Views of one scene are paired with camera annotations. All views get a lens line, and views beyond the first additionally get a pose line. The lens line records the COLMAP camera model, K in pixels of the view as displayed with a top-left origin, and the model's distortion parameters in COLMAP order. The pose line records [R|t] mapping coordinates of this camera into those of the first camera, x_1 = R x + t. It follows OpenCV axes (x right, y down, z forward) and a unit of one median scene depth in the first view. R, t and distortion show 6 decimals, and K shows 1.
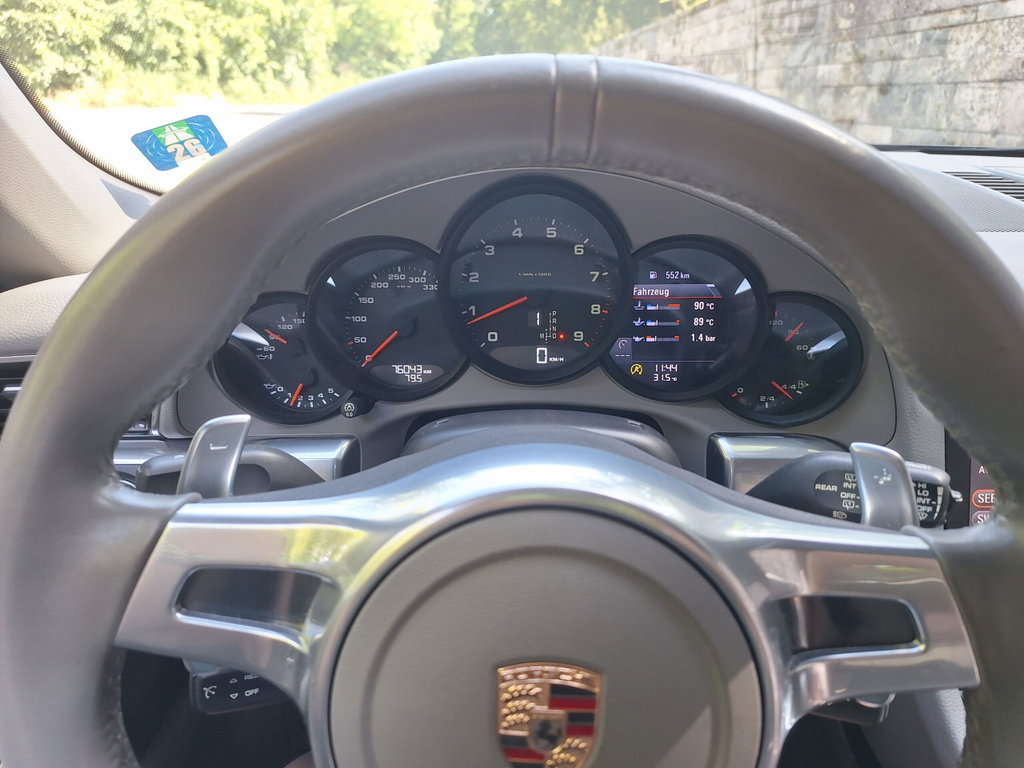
lens RADIAL K [[662.7, 0, 512.0], [0, 662.7, 384.0], [0, 0, 1]] dist [0.003784, -0.004892]
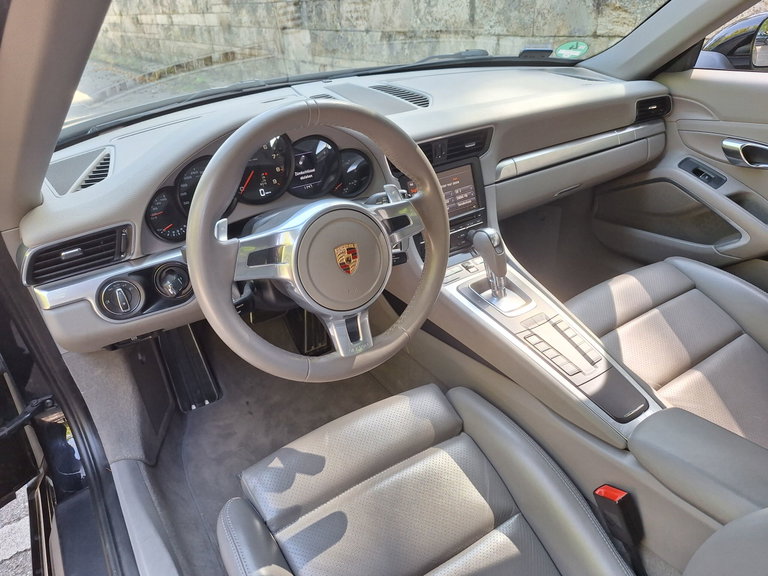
lens RADIAL K [[497.0, 0, 384.0], [0, 497.0, 288.0], [0, 0, 1]] dist [0.003784, -0.004892]
pose [[0.805577, -0.312212, 0.503557, -0.638637], [0.254577, 0.949839, 0.181648, 0.074920], [-0.535011, -0.018138, 0.844651, -0.820975]]
